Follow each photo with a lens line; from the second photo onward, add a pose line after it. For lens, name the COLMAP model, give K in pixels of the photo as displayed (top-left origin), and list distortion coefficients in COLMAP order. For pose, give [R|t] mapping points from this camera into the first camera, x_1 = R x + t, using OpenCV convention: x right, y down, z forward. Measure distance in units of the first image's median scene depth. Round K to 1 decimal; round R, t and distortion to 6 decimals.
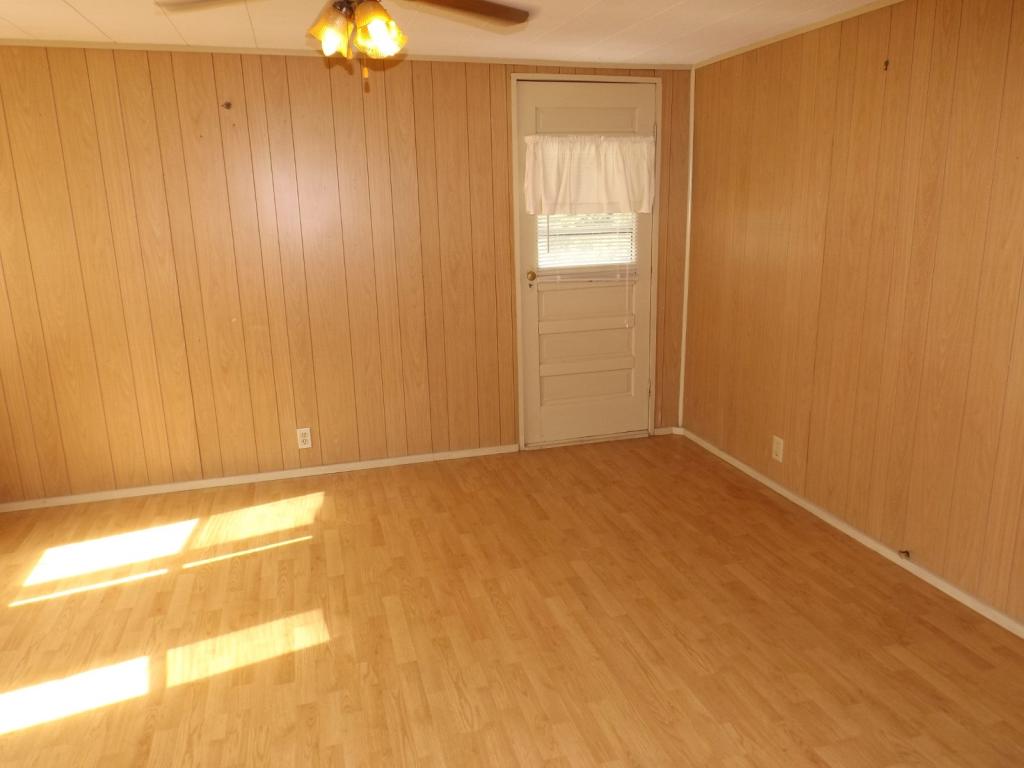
lens RADIAL K [[737.3, 0, 525.7], [0, 737.3, 384.1], [0, 0, 1]] dist [0.002122, -0.001276]
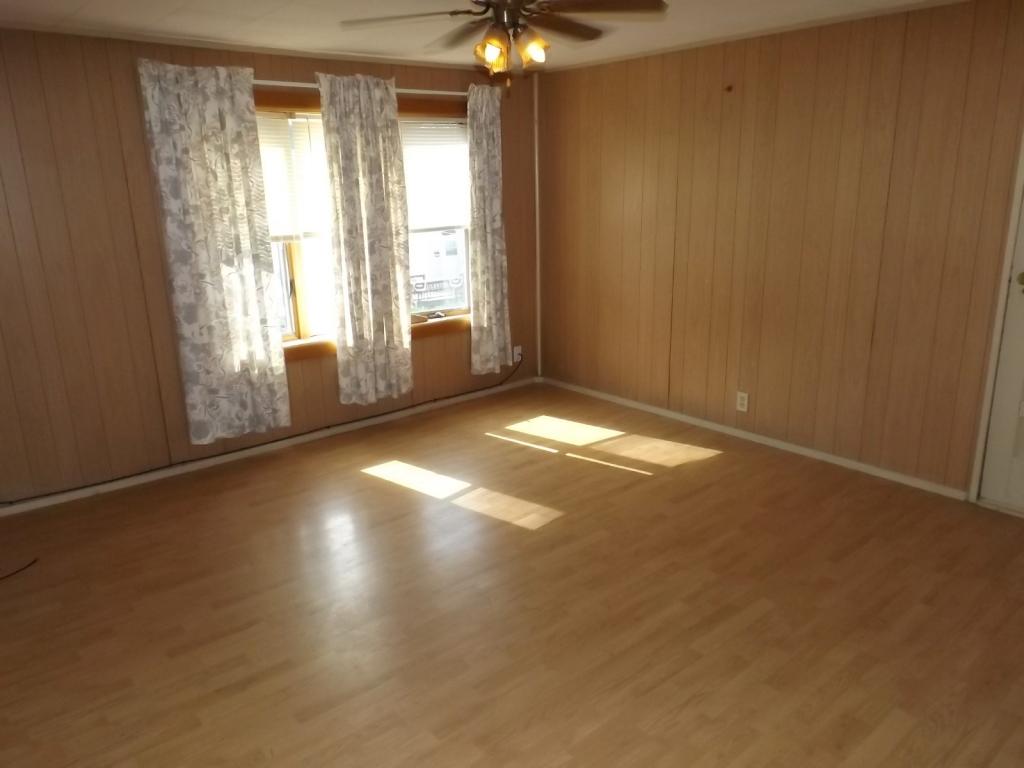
lens RADIAL K [[737.3, 0, 525.7], [0, 737.3, 384.1], [0, 0, 1]] dist [0.002122, -0.001276]
pose [[0.389499, 0.252655, -0.885695, 0.610814], [-0.205855, 0.961193, 0.183664, -0.097250], [0.897727, 0.110788, 0.426394, 0.321246]]
